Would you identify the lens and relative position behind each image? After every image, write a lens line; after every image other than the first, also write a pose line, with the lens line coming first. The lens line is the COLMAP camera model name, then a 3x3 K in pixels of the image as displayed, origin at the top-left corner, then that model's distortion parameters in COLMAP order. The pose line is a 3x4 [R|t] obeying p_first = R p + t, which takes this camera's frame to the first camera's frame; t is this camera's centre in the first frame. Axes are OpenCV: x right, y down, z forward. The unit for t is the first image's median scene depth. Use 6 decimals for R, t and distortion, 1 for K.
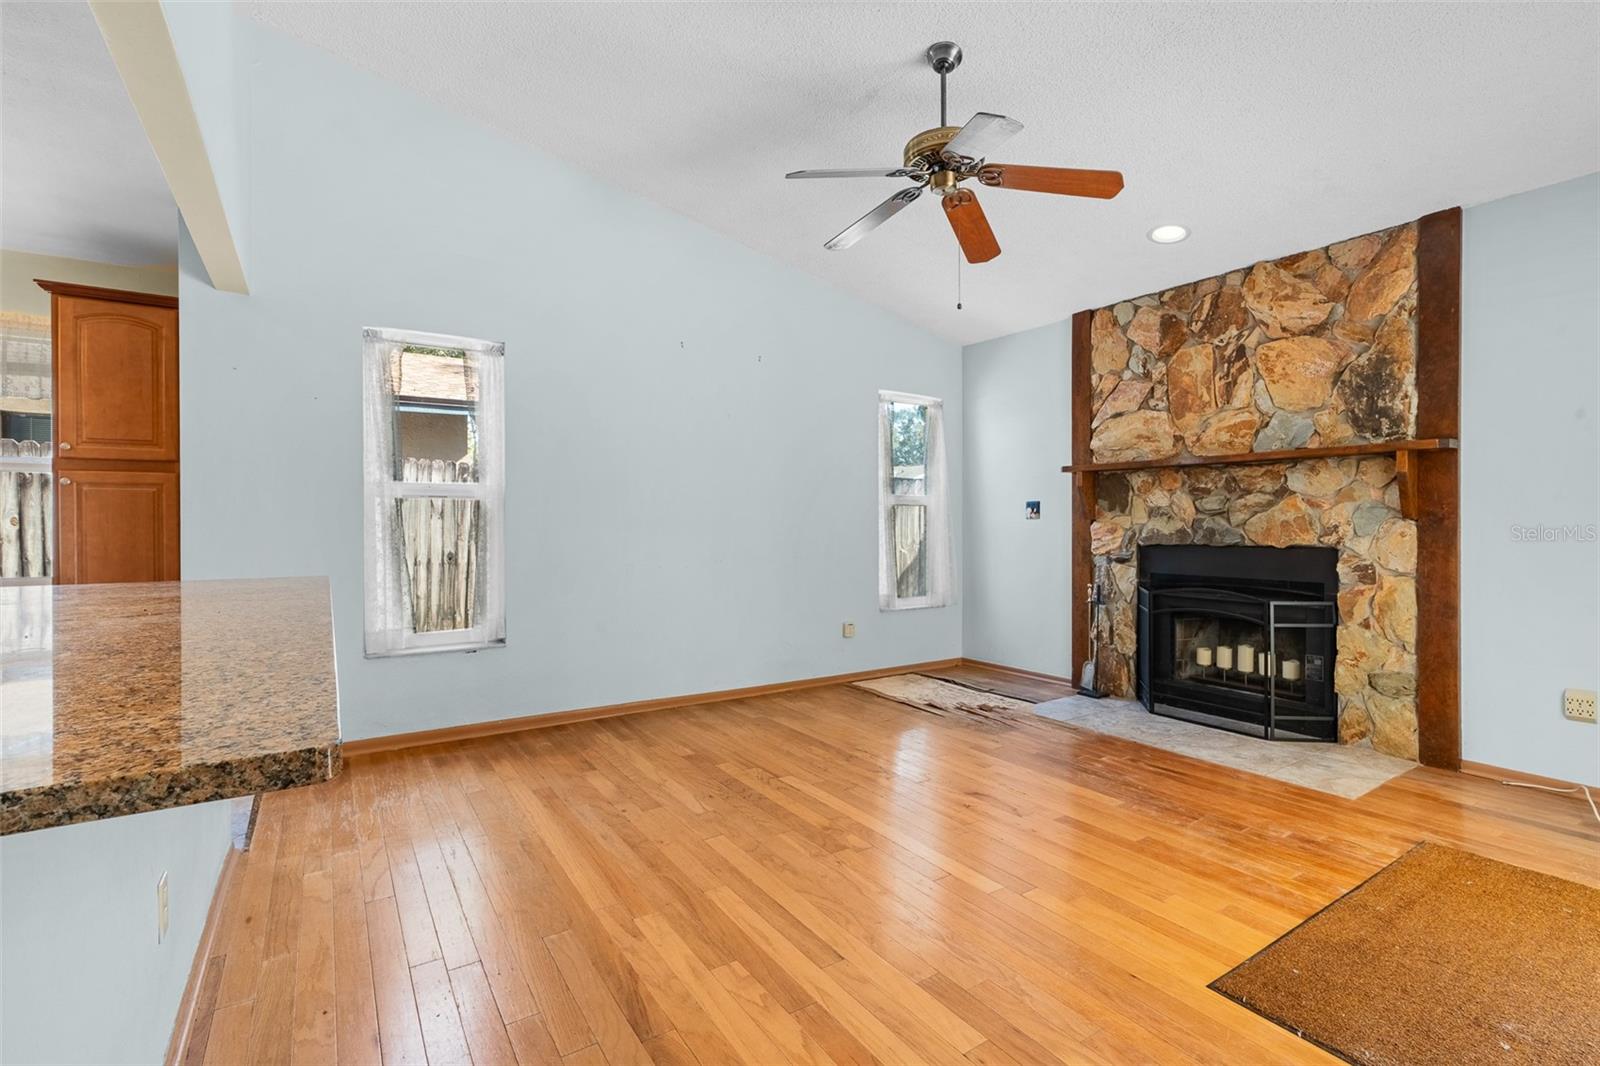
lens RADIAL K [[725.4, 0, 796.4], [0, 725.4, 535.1], [0, 0, 1]] dist [-0.004605, -0.000333]
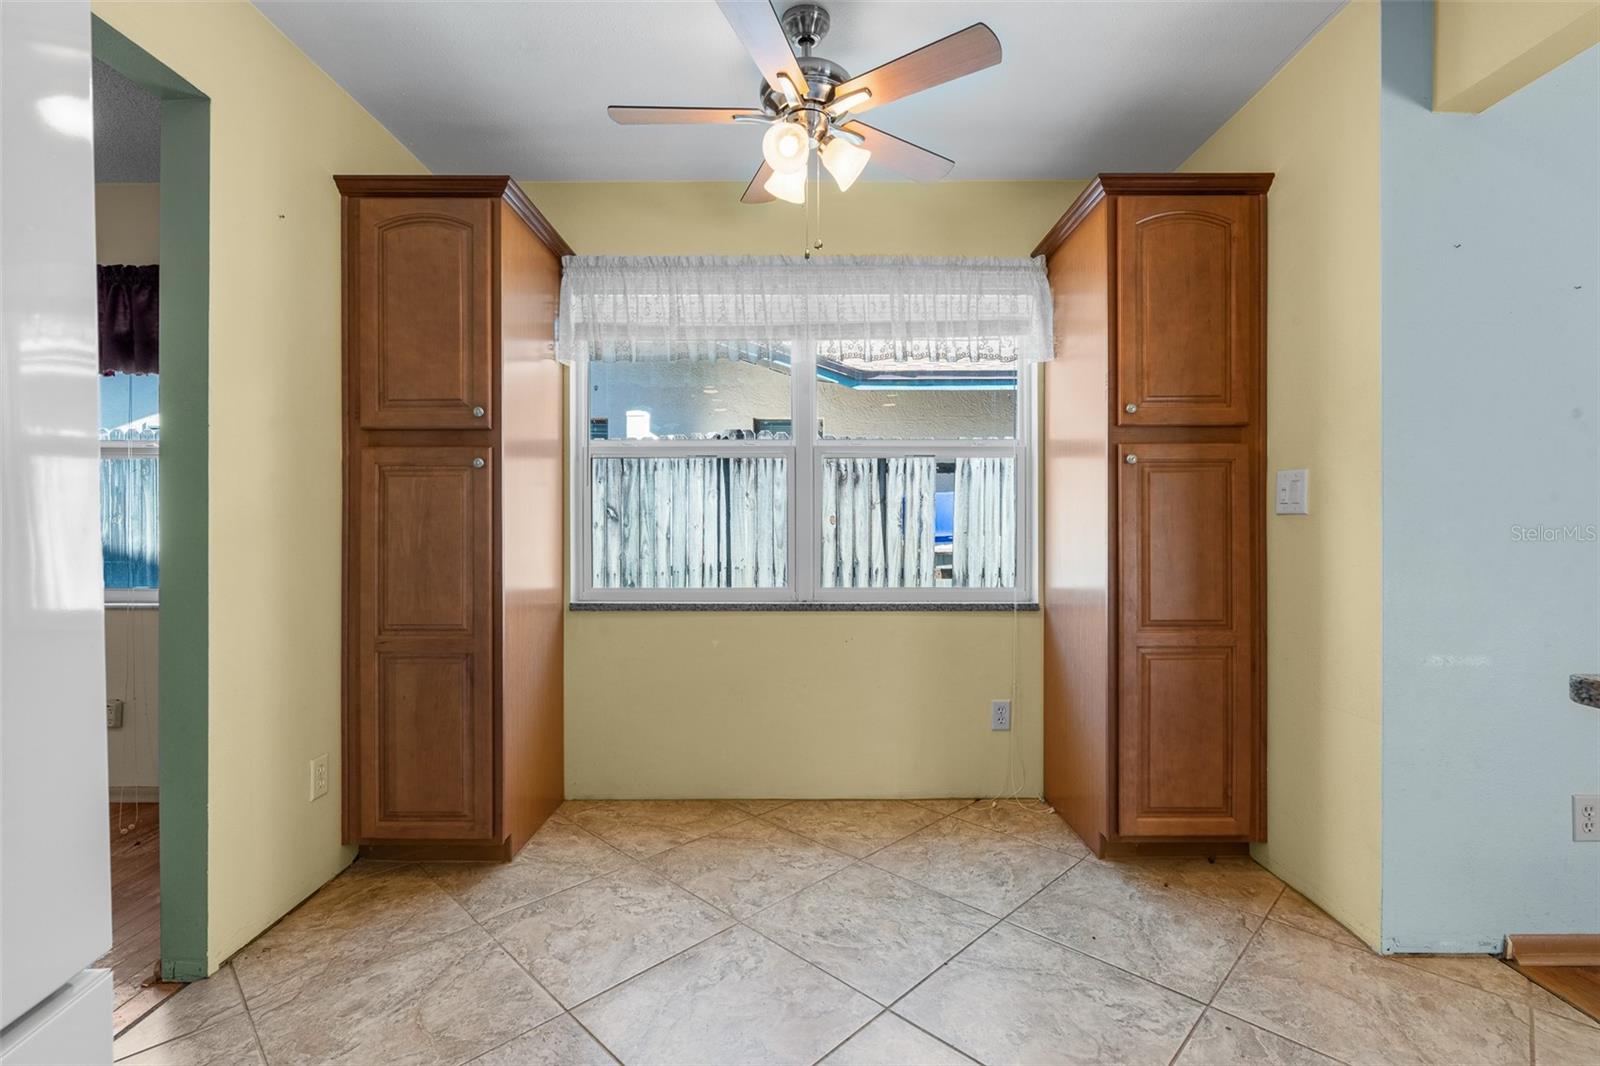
lens RADIAL K [[725.4, 0, 798.7], [0, 725.4, 533.3], [0, 0, 1]] dist [-0.004605, -0.000333]
pose [[0.833487, 0.001750, -0.552537, -0.851014], [0.000585, 0.999992, 0.004049, -0.007346], [0.552539, -0.003699, 0.833479, 0.234221]]
